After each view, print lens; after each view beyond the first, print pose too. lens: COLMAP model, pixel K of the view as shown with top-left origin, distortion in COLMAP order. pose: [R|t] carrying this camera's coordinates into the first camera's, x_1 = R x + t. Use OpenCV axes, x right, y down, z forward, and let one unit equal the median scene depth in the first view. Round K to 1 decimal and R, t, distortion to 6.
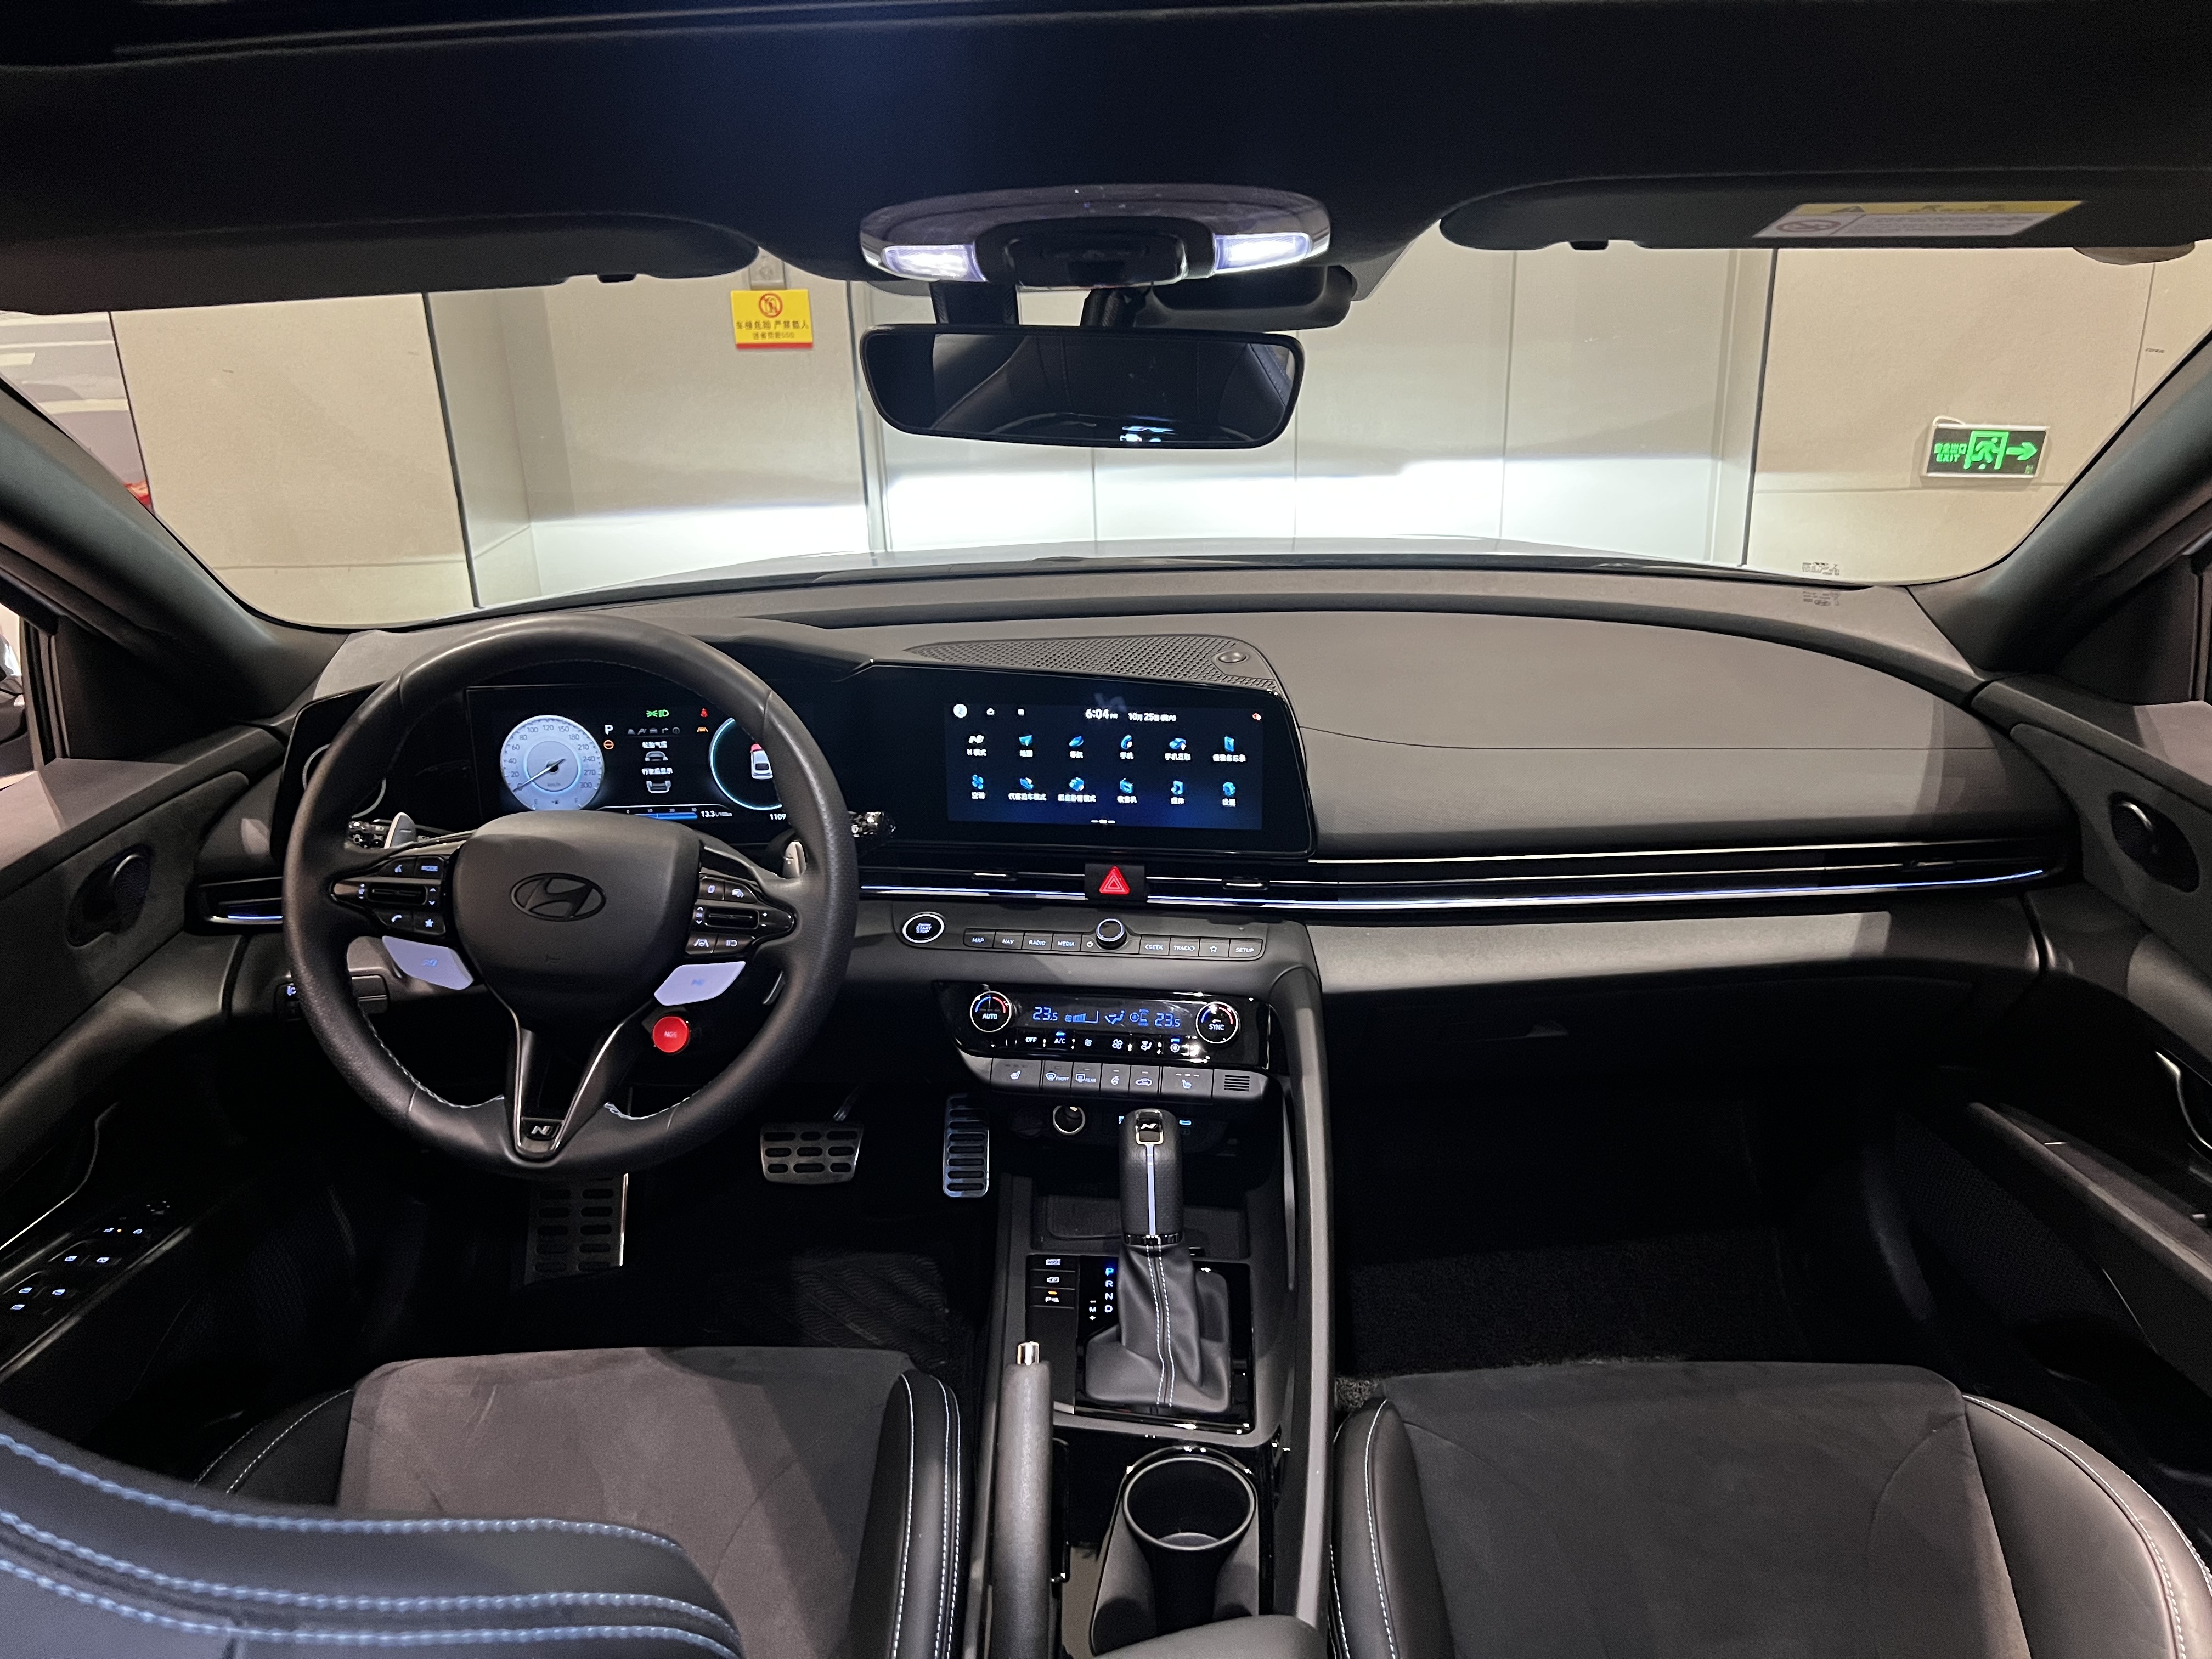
lens RADIAL K [[1694.3, 0, 1133.9], [0, 1694.3, 819.8], [0, 0, 1]] dist [0.051948, -0.076423]
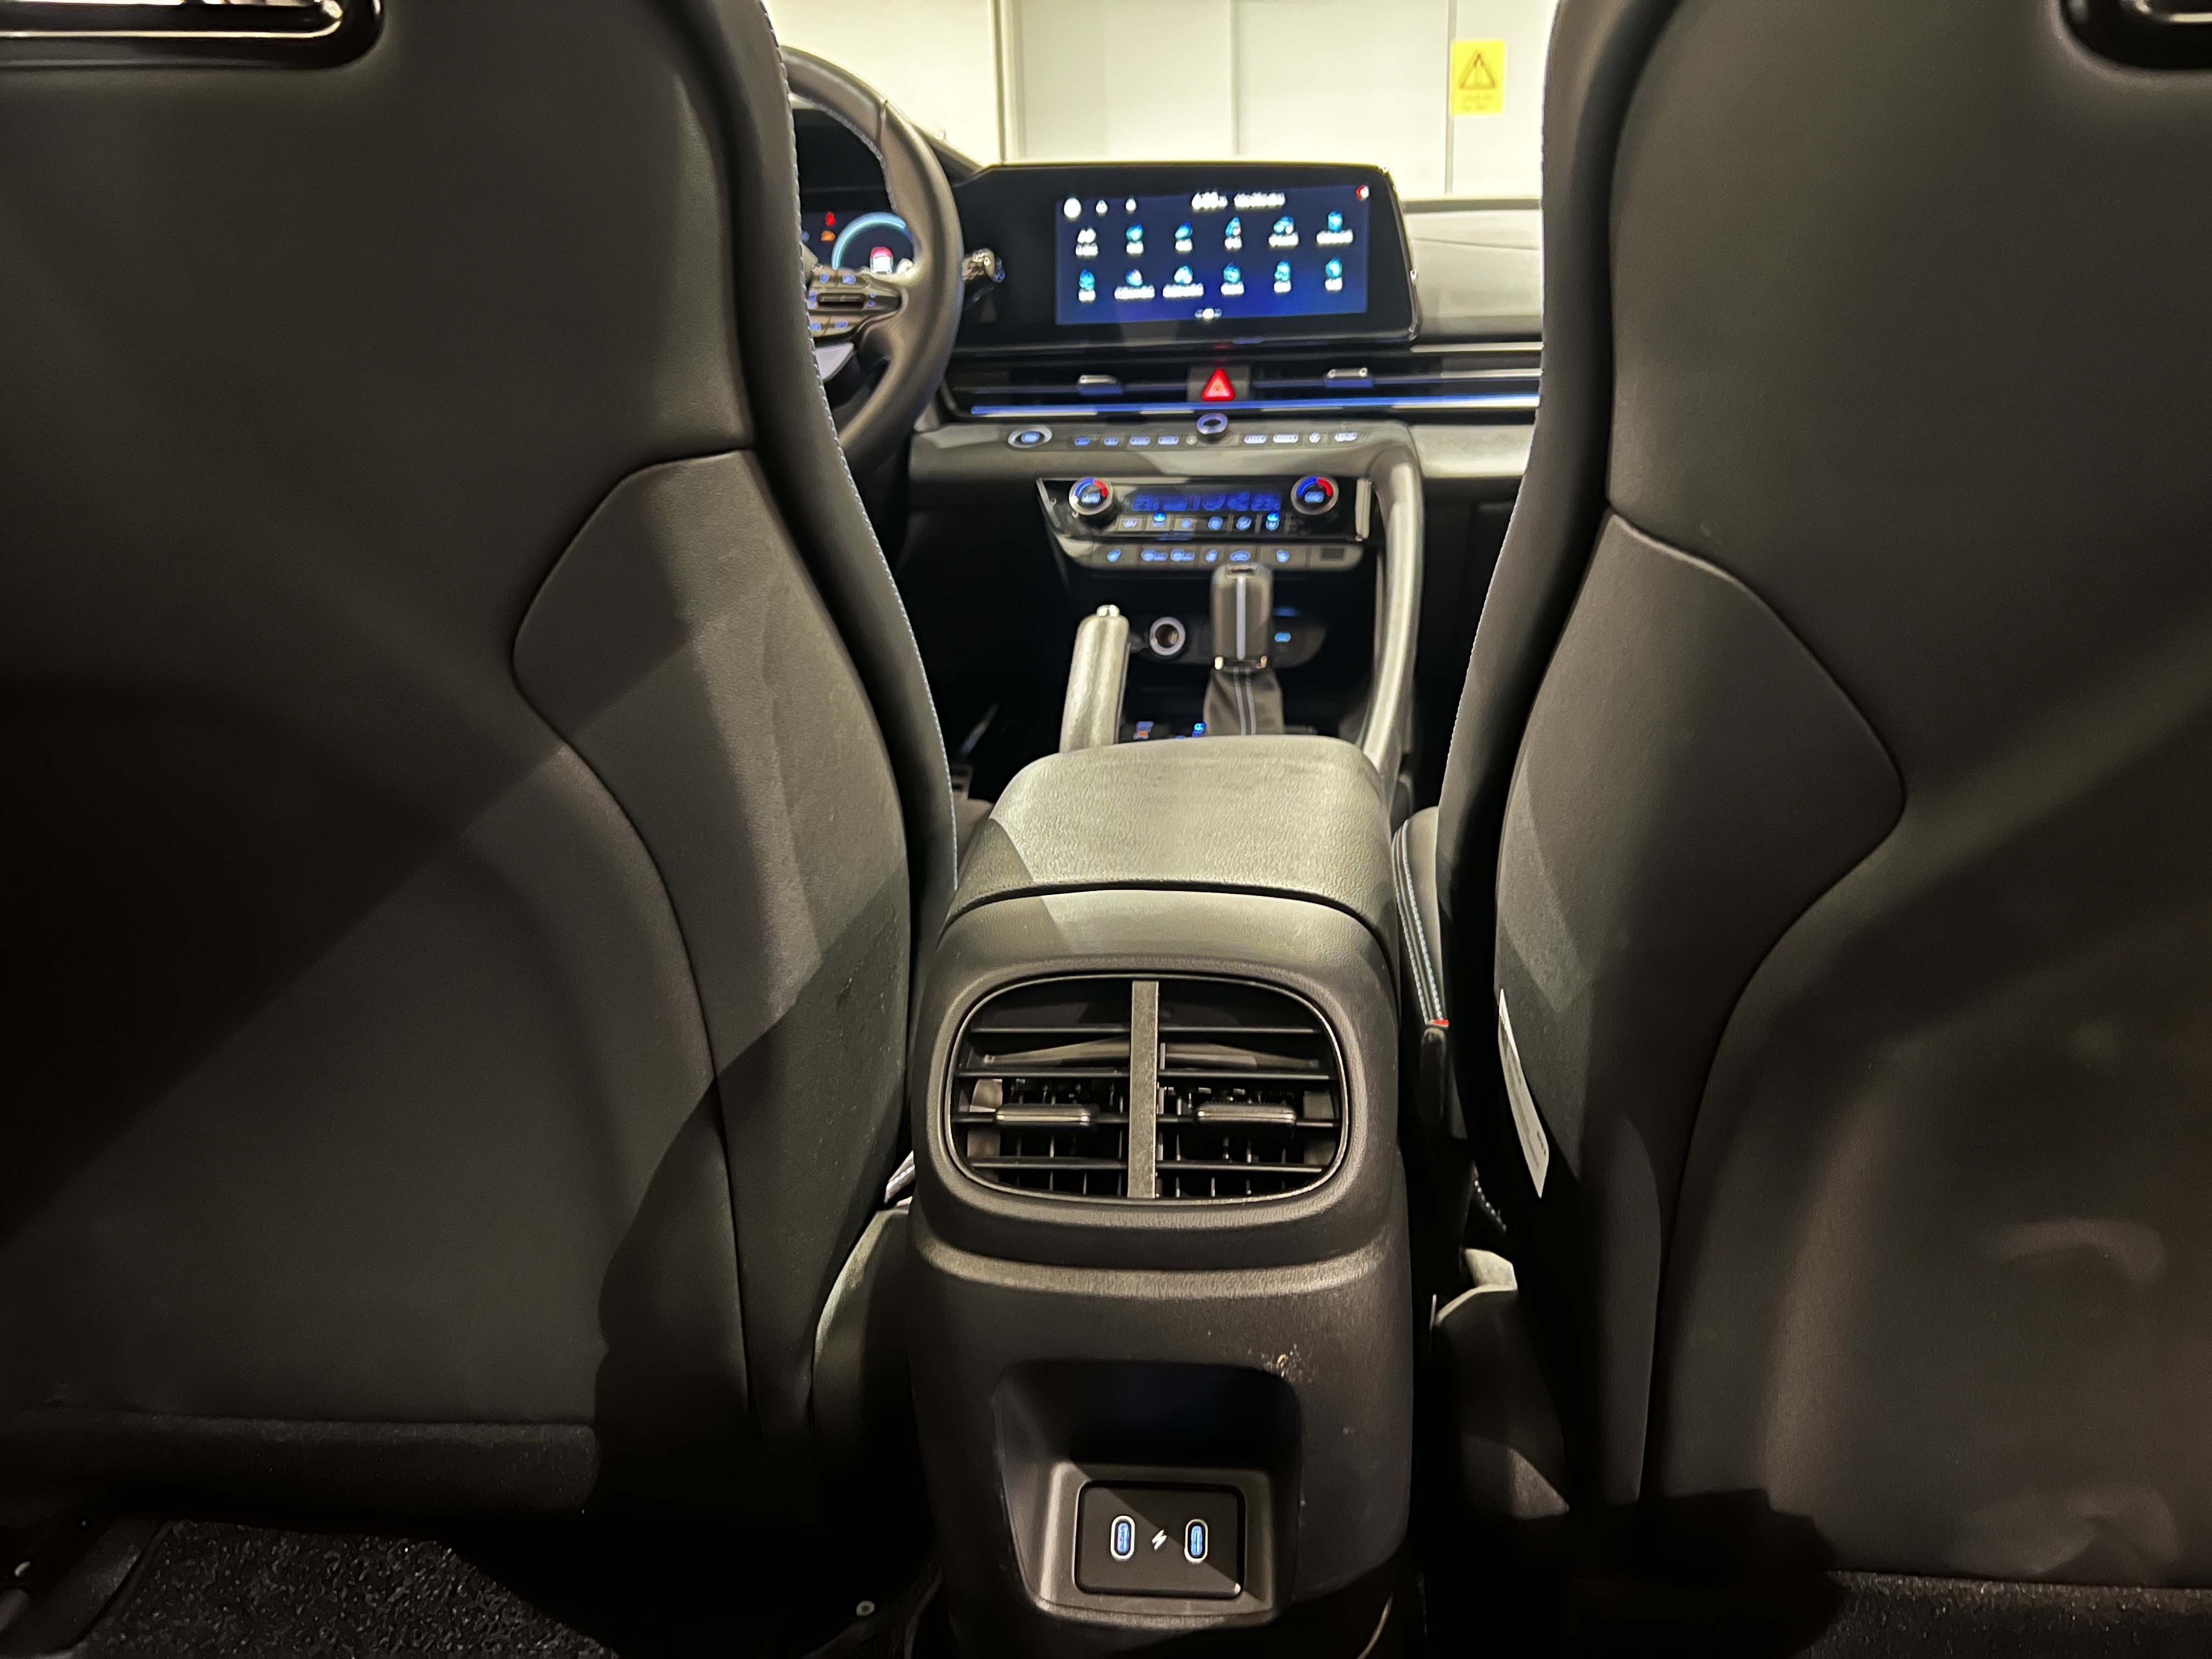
lens RADIAL K [[1694.3, 0, 1118.9], [0, 1694.3, 833.0], [0, 0, 1]] dist [0.051948, -0.076423]
pose [[0.994978, 0.027050, -0.096368, 0.035351], [-0.033751, 0.997074, -0.068593, 0.384573], [0.094230, 0.071501, 0.992979, 0.005036]]
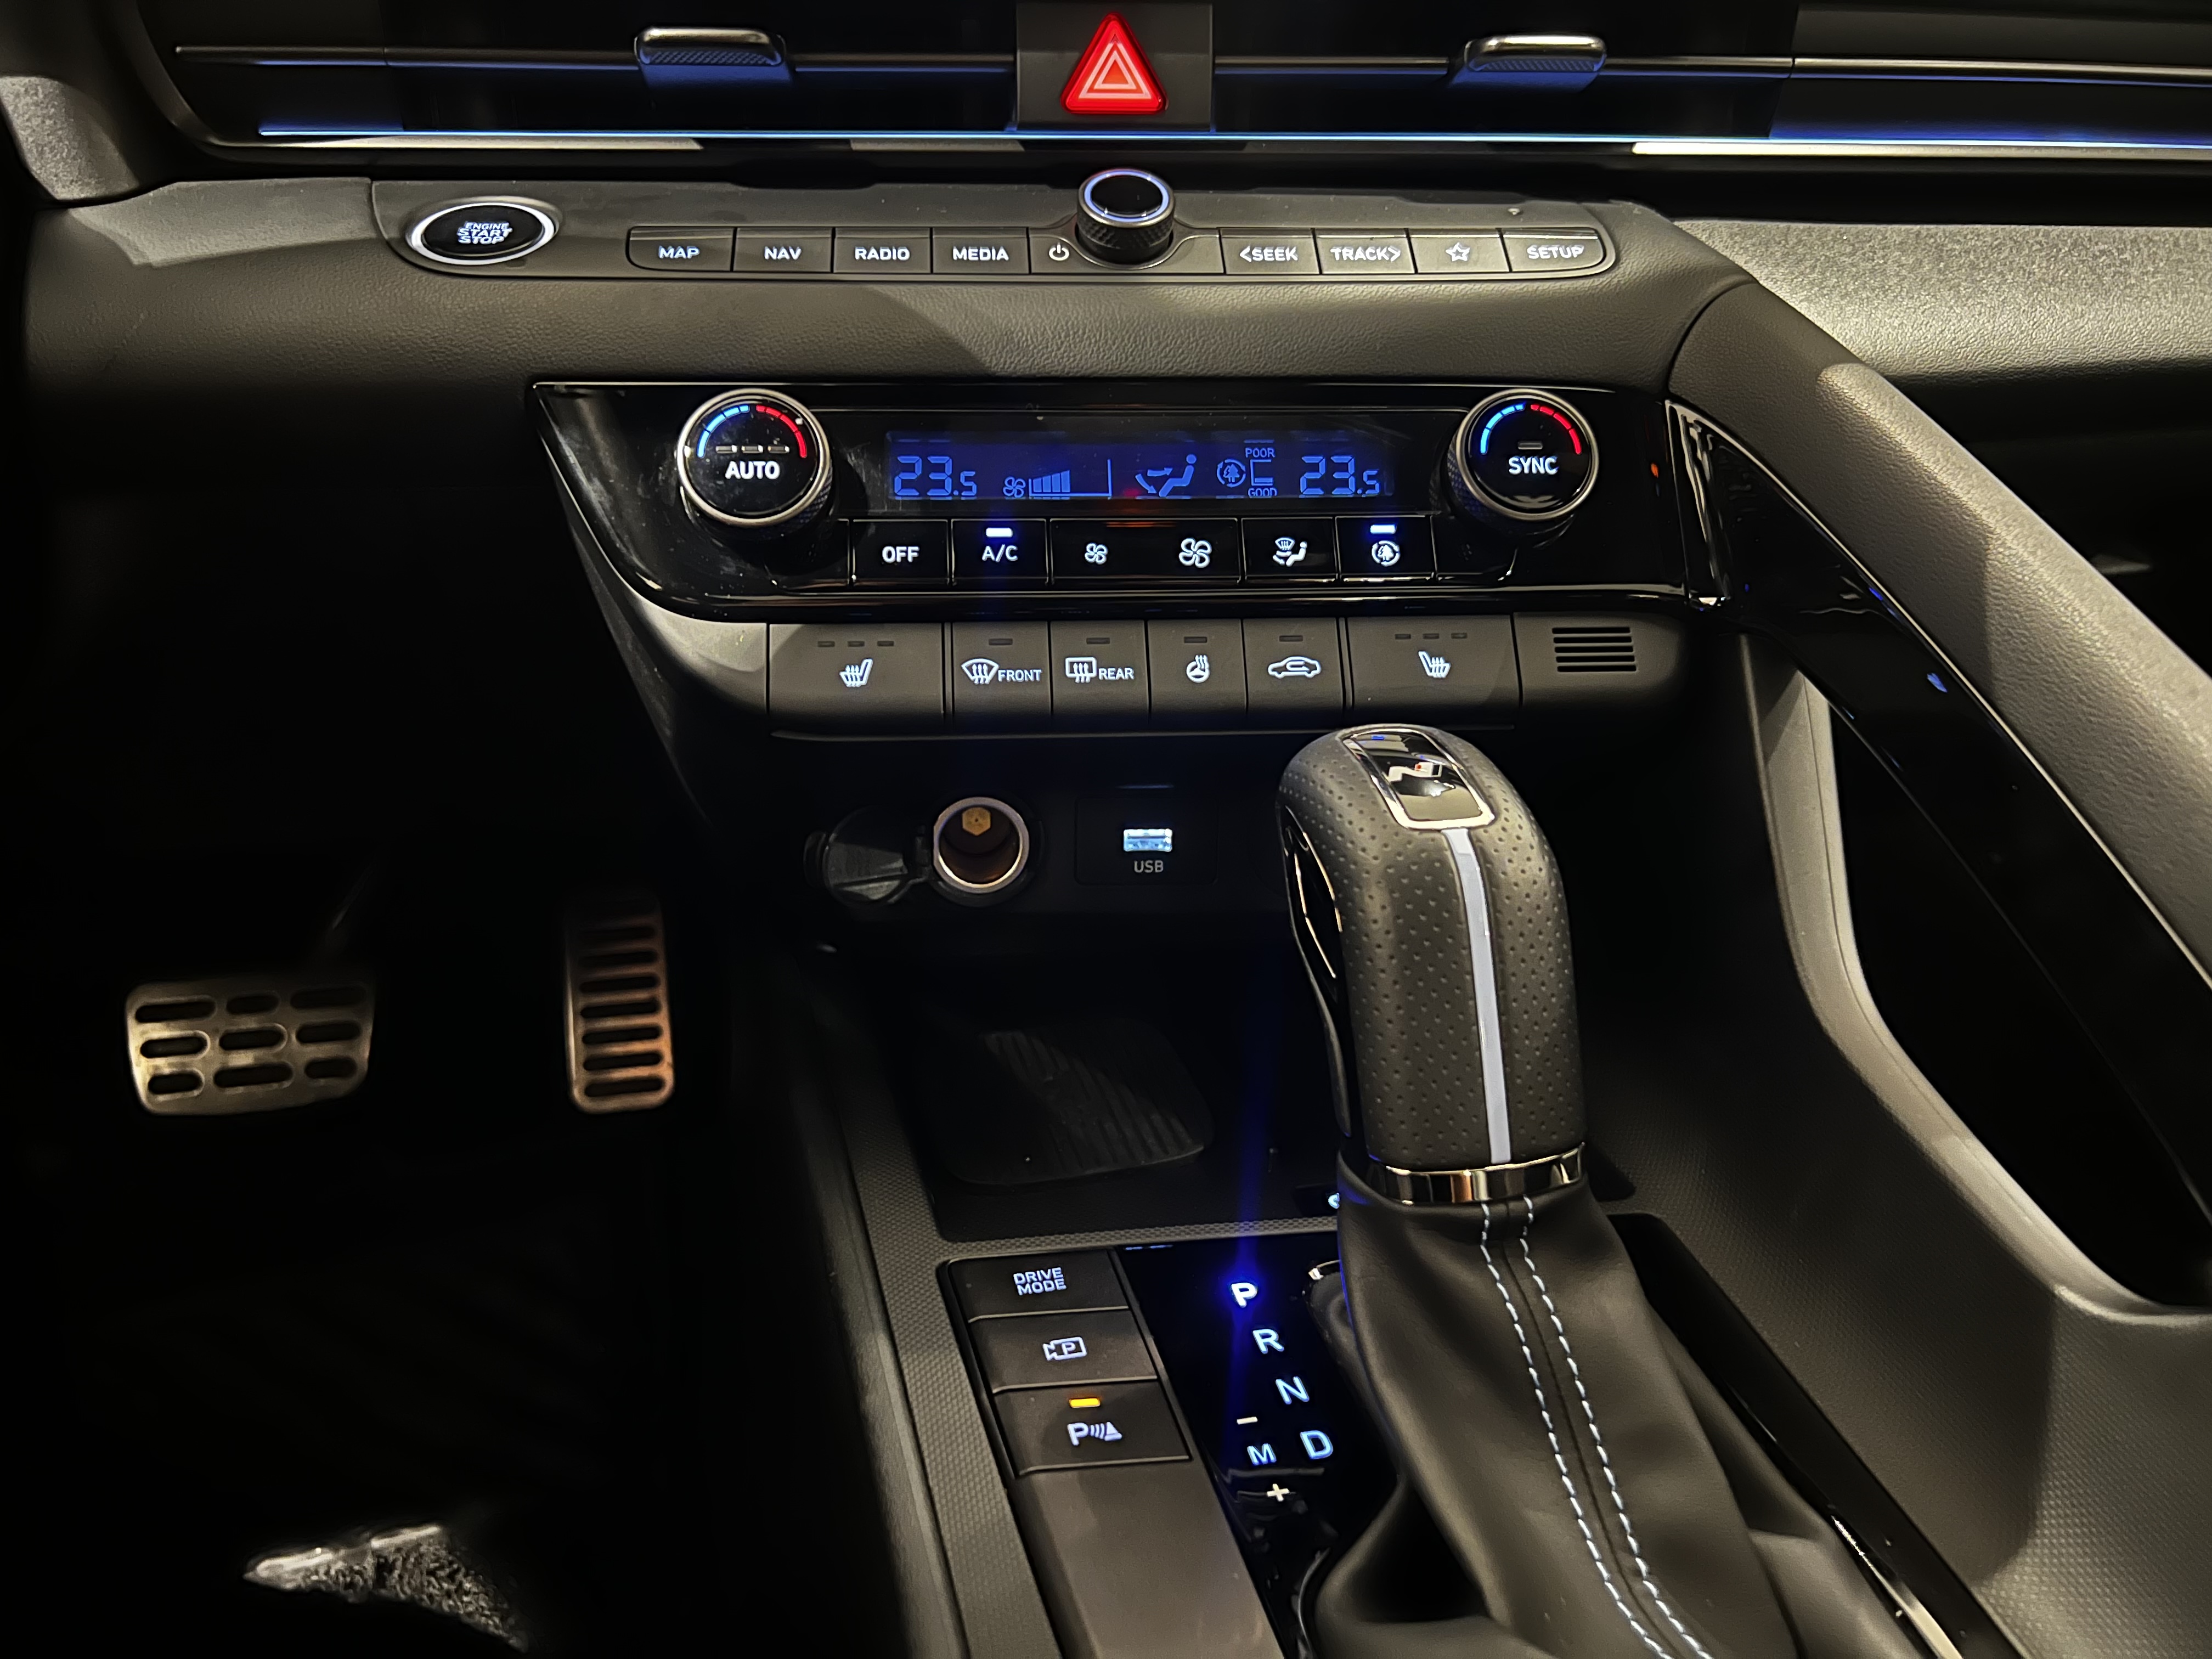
lens RADIAL K [[1694.3, 0, 1097.5], [0, 1694.3, 838.7], [0, 0, 1]] dist [0.051948, -0.076423]
pose [[0.974034, -0.061077, 0.218006, -0.094564], [0.044570, 0.995810, 0.079855, 0.157574], [-0.221969, -0.068065, 0.972675, 0.701550]]
